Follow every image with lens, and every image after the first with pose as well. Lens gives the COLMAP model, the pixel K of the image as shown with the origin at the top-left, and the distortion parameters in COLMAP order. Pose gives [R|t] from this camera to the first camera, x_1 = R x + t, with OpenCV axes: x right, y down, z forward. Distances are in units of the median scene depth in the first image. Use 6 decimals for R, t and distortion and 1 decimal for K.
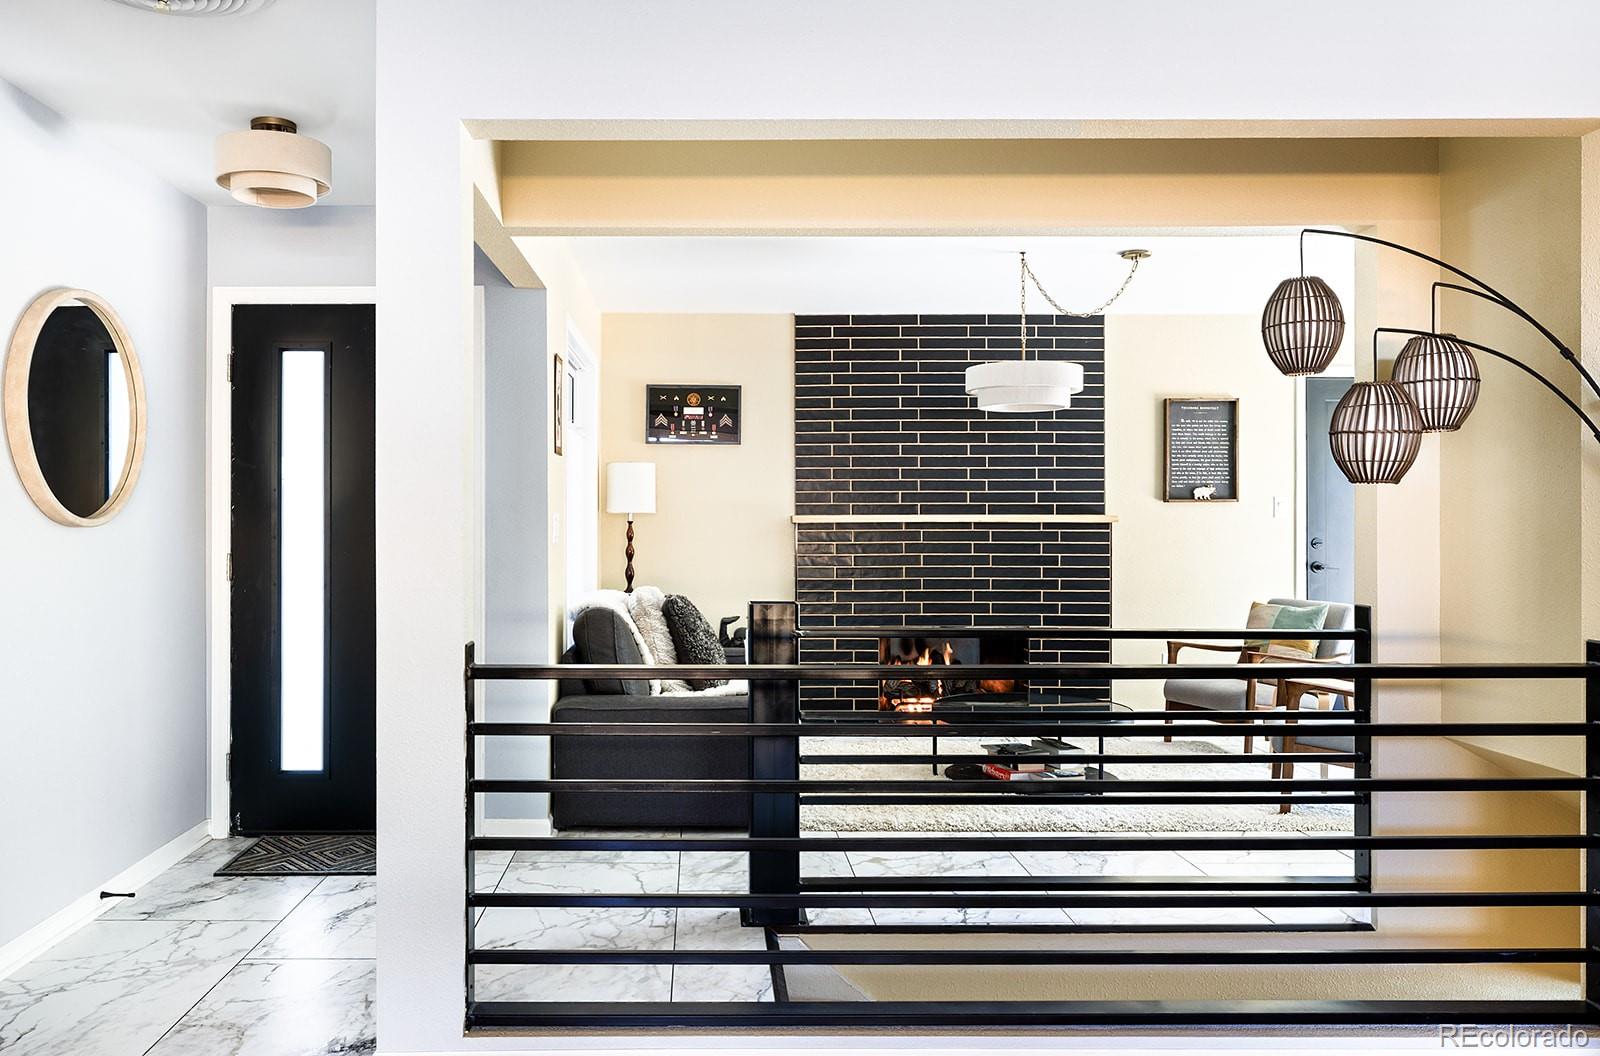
lens RADIAL K [[1222.4, 0, 783.7], [0, 1222.4, 525.1], [0, 0, 1]] dist [0.014548, 0.000495]
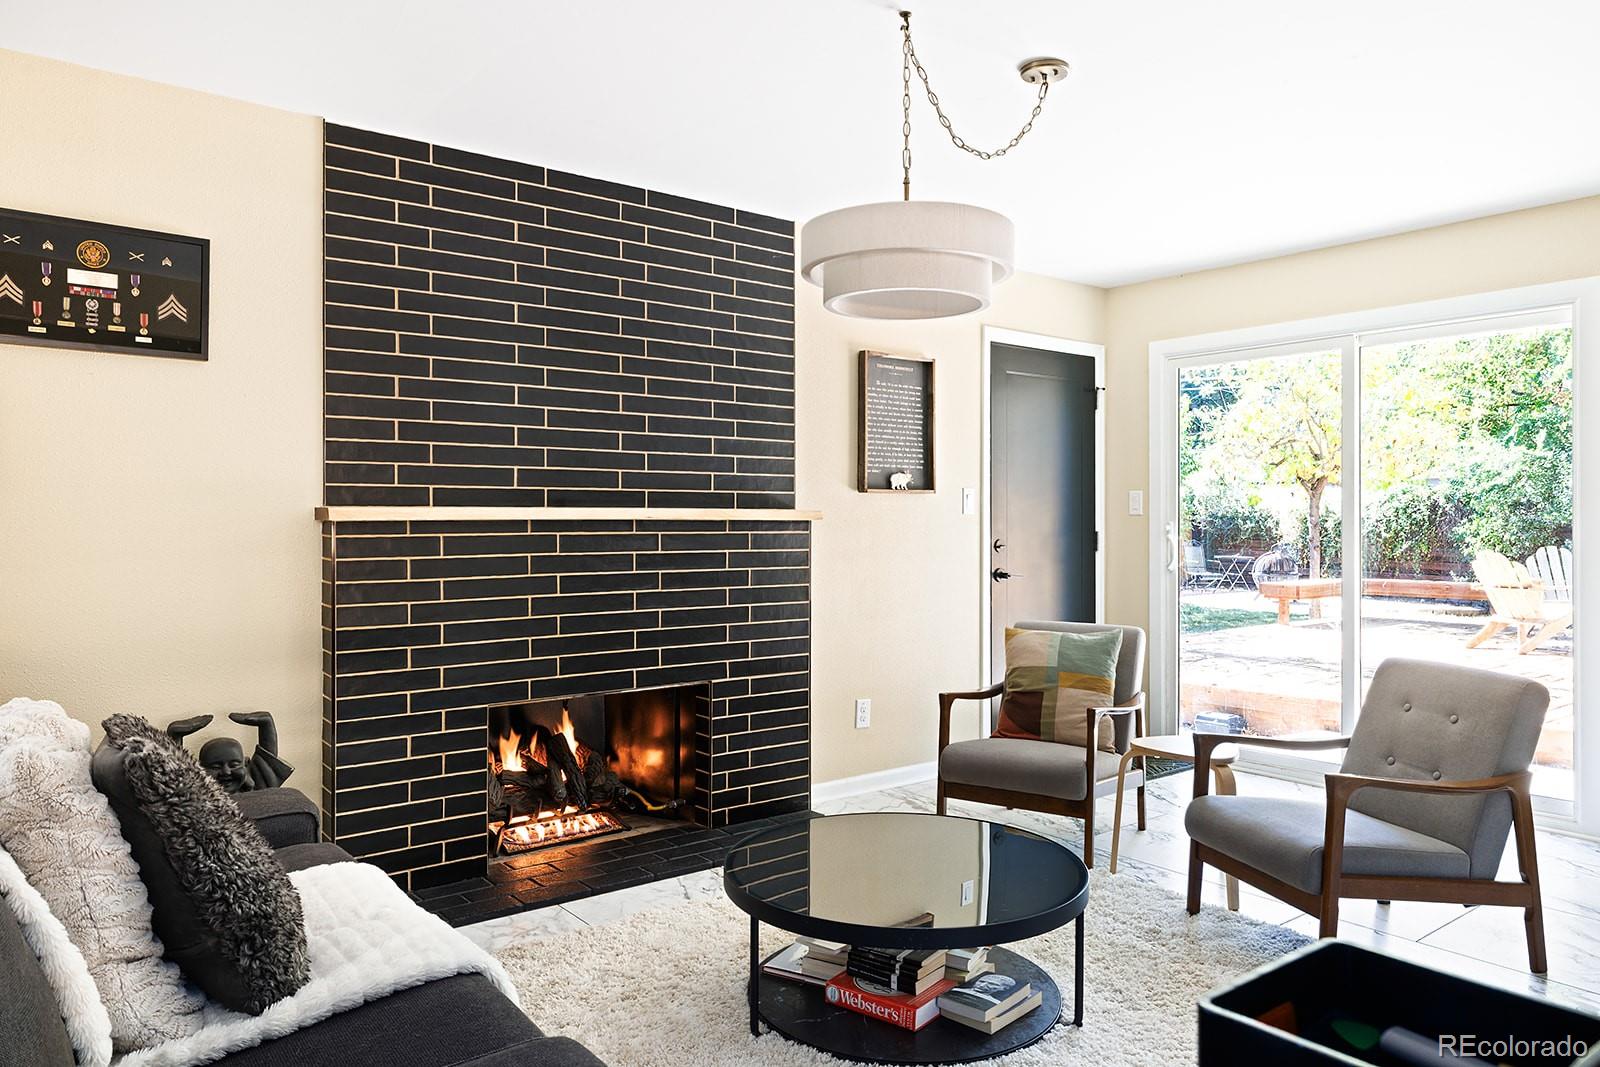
lens RADIAL K [[1071.5, 0, 799.7], [0, 1071.5, 520.0], [0, 0, 1]] dist [0.003316, -0.001940]
pose [[0.818668, 0.000141, 0.574267, -0.087146], [0.000368, 1.000000, -0.000771, -0.001864], [-0.574267, 0.000843, 0.818668, 0.510764]]
